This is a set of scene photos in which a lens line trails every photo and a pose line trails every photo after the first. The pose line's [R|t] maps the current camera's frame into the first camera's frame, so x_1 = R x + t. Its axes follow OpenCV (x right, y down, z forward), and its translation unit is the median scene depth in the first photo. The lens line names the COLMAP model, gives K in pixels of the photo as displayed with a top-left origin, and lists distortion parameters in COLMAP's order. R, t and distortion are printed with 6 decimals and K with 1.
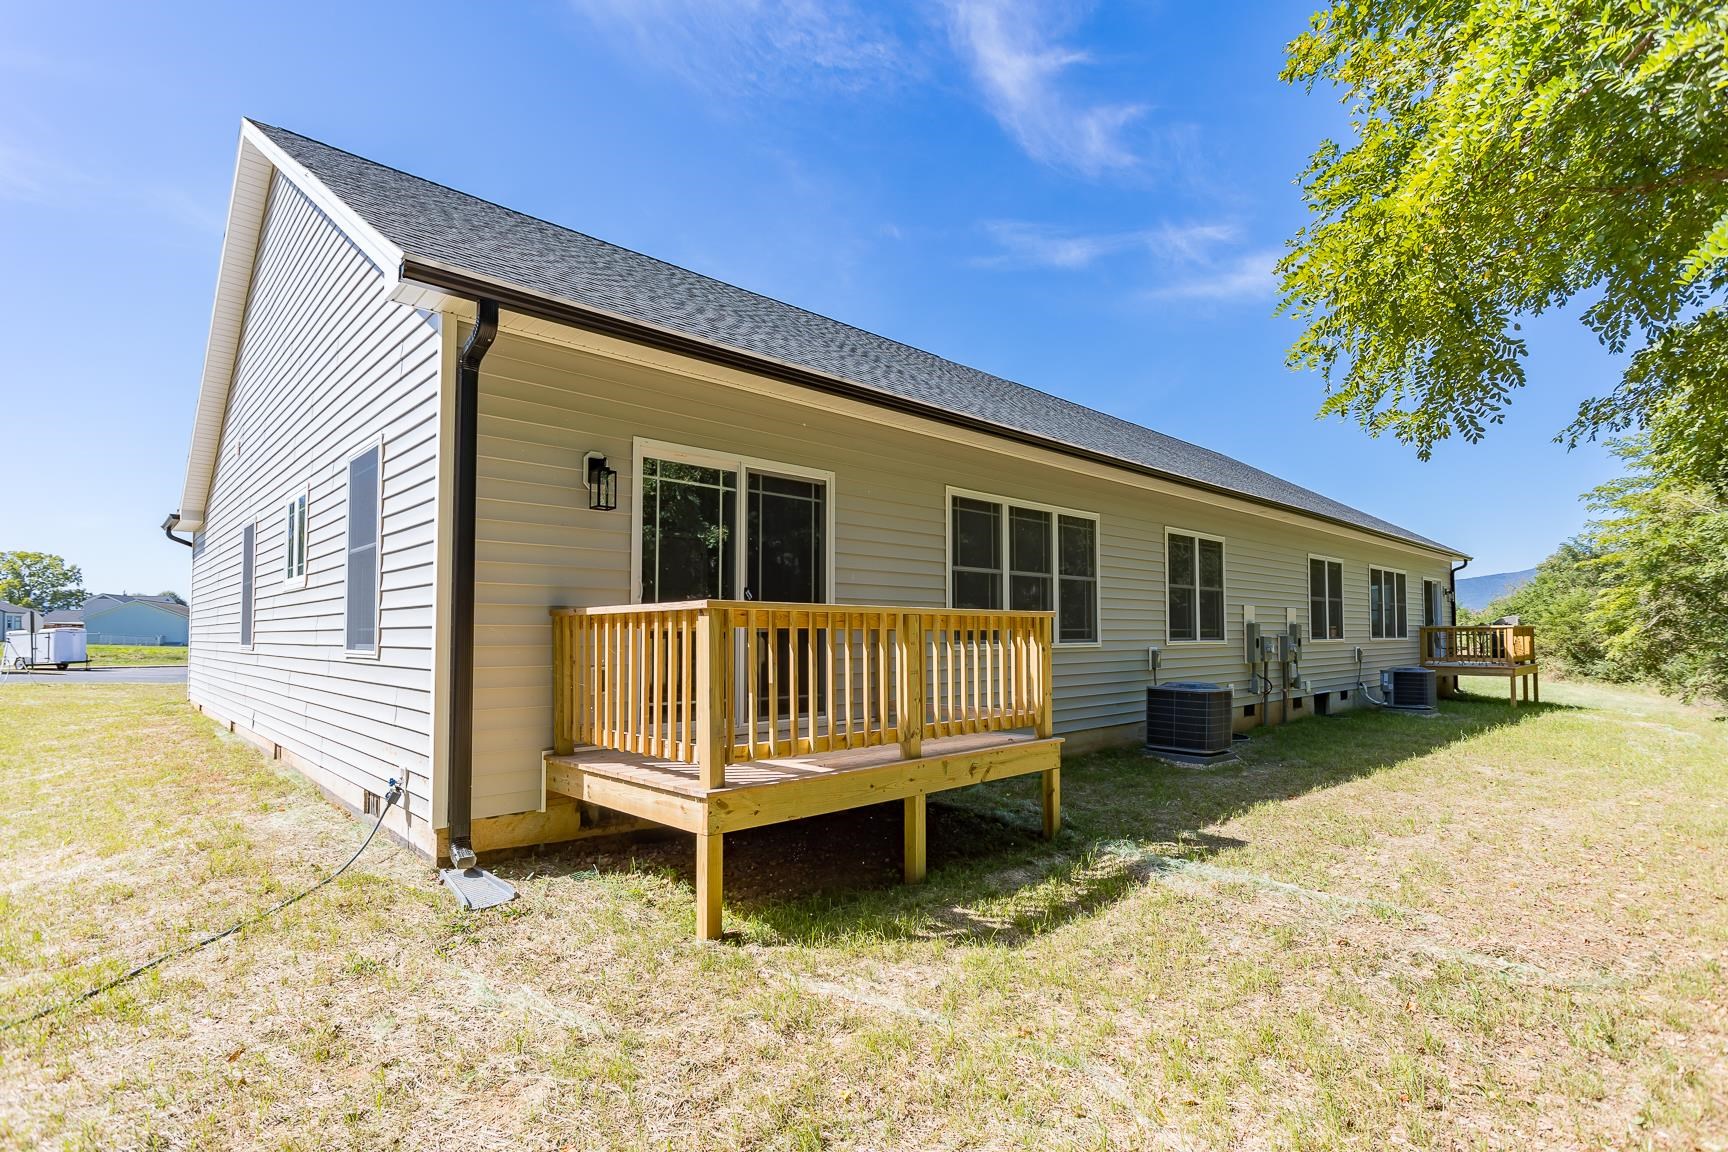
lens RADIAL K [[838.0, 0, 852.9], [0, 838.0, 592.6], [0, 0, 1]] dist [0.004751, 0.002364]
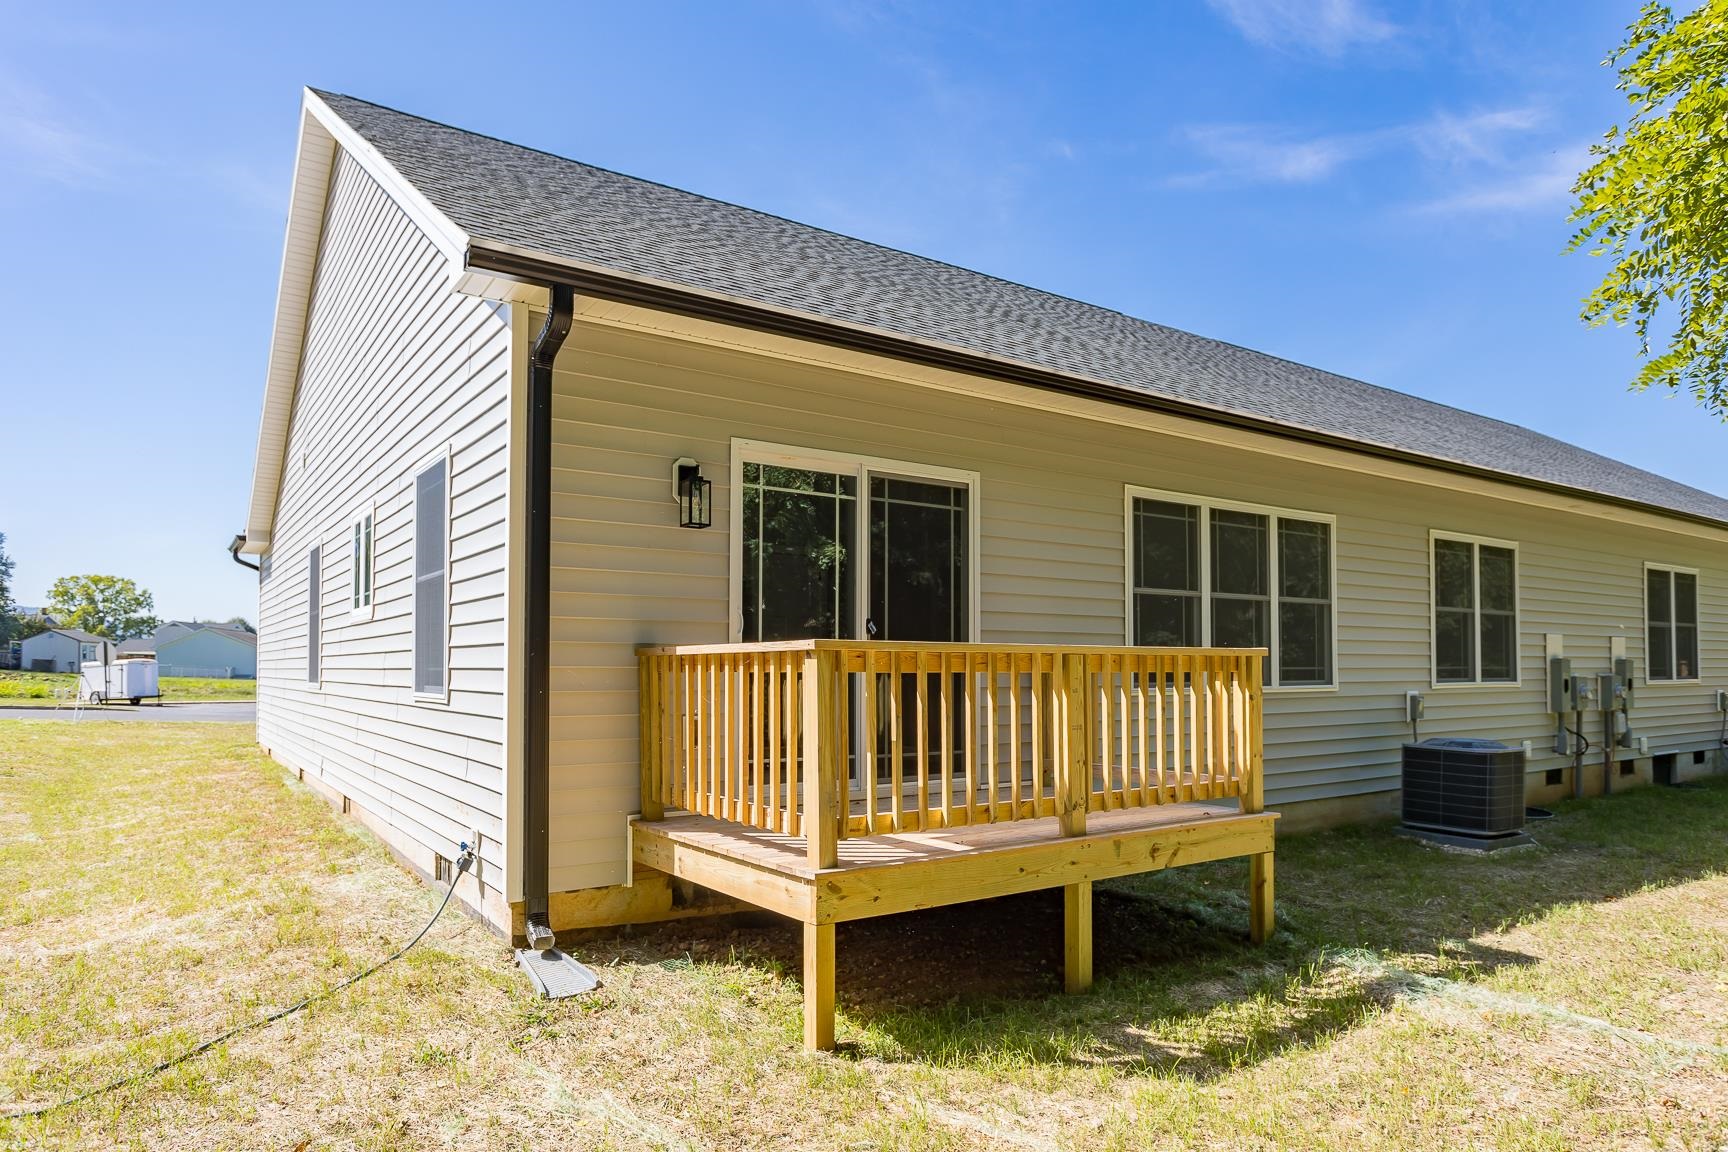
lens RADIAL K [[1052.0, 0, 850.9], [0, 1052.0, 628.2], [0, 0, 1]] dist [-0.003660, 0.003759]
pose [[0.987961, -0.003018, -0.154673, 0.015474], [0.004984, 0.999912, 0.012328, -0.010794], [0.154622, -0.012951, 0.987889, -0.009950]]
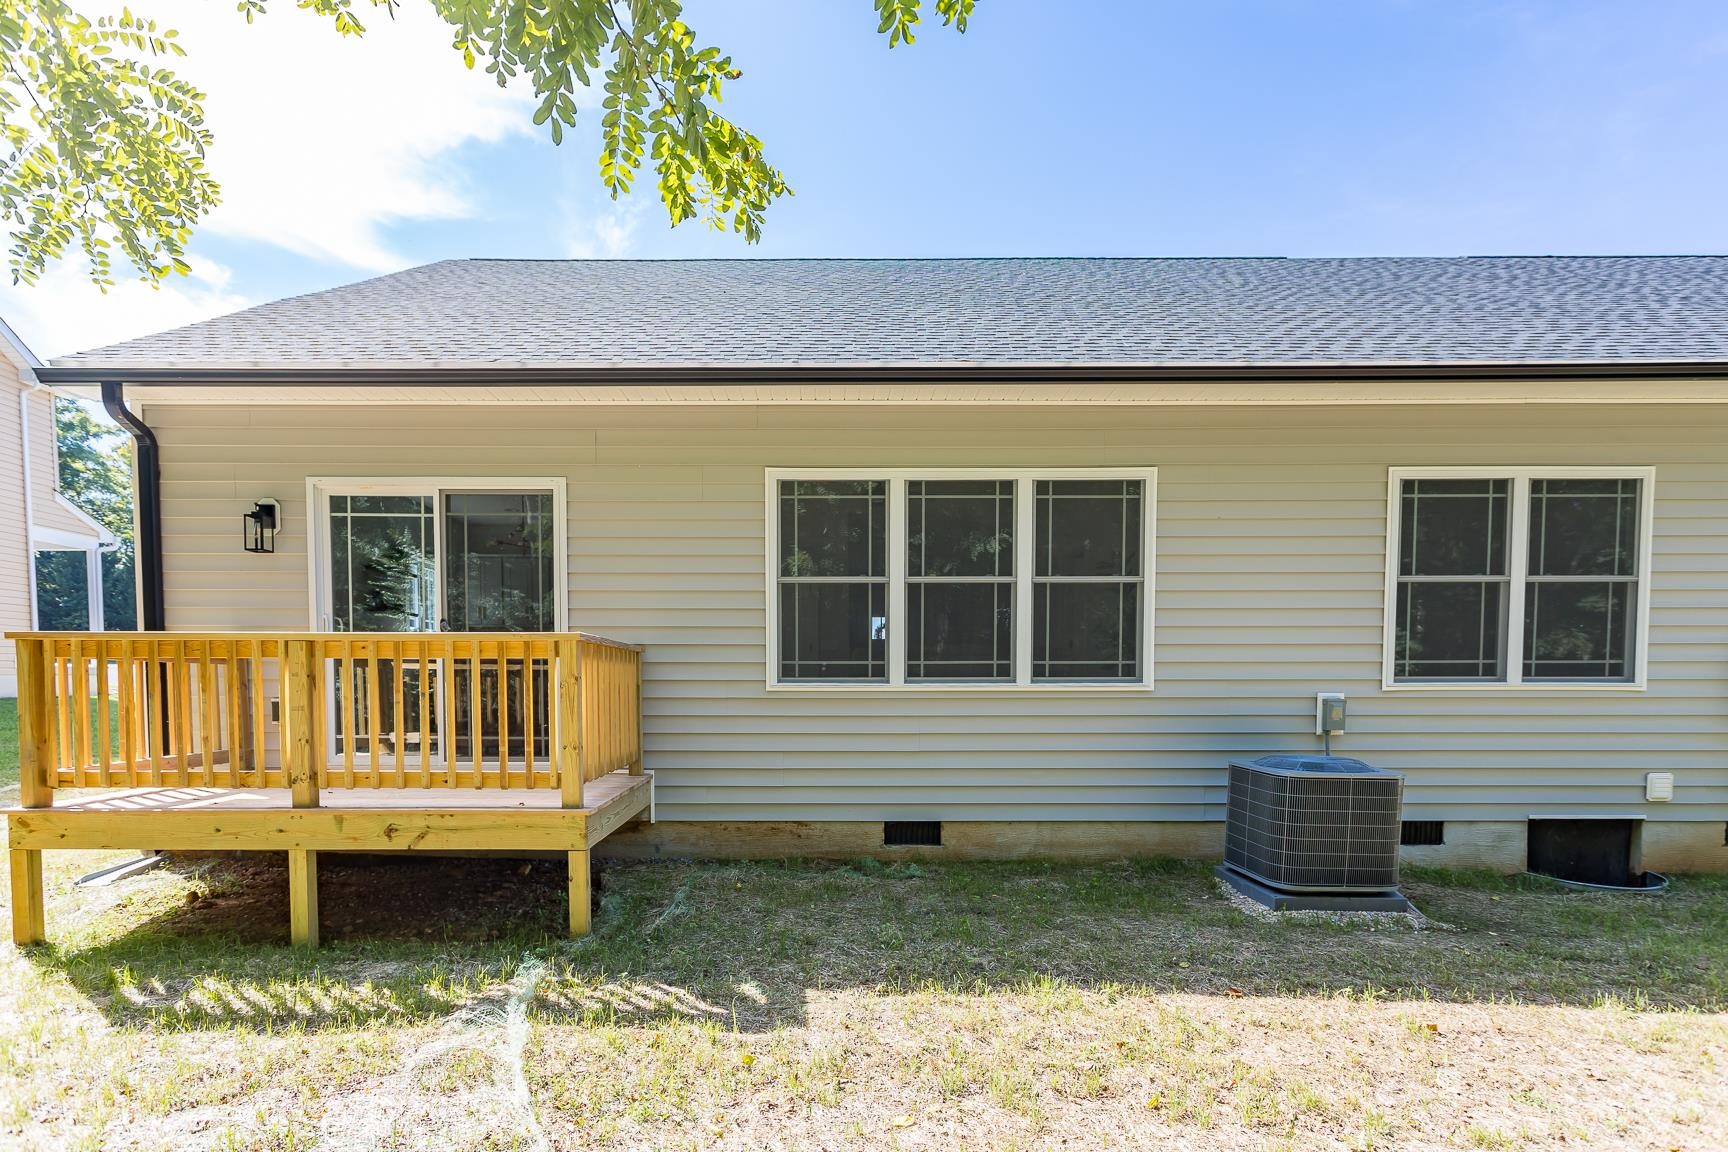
lens RADIAL K [[865.3, 0, 830.2], [0, 865.3, 713.7], [0, 0, 1]] dist [-0.002930, 0.000041]
pose [[0.726106, 0.023776, -0.687171, 1.000901], [0.032342, 0.997115, 0.068676, 0.055432], [0.686821, -0.072090, 0.723242, 0.692185]]
